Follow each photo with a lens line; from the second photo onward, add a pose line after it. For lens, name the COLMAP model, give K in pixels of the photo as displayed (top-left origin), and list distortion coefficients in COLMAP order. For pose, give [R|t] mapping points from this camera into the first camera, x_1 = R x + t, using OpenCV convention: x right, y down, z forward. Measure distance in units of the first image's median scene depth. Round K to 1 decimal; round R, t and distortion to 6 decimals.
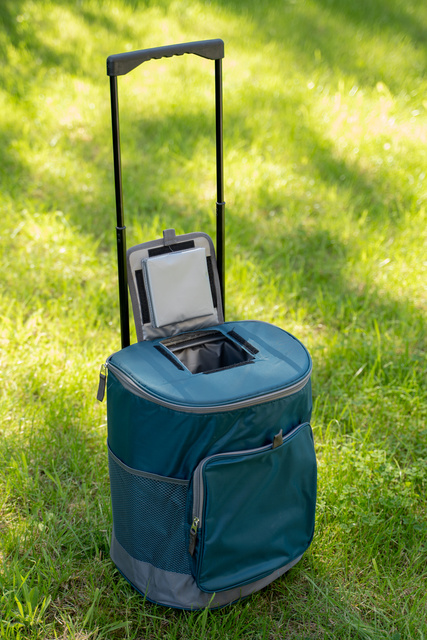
lens RADIAL K [[1167.1, 0, 205.4], [0, 1167.1, 322.9], [0, 0, 1]] dist [0.253139, 0.000000]
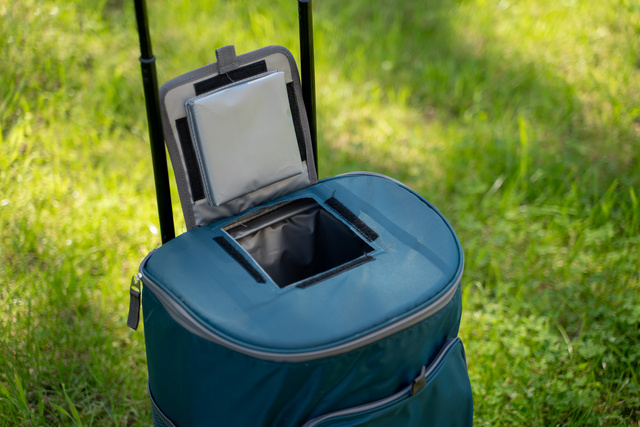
lens RADIAL K [[1328.4, 0, 343.1], [0, 1328.4, 193.0], [0, 0, 1]] dist [0.304634, 0.000000]
pose [[0.995591, -0.059288, 0.072691, -0.022932], [0.047491, 0.986857, 0.154460, -0.101627], [-0.080893, -0.150326, 0.985321, 0.258384]]
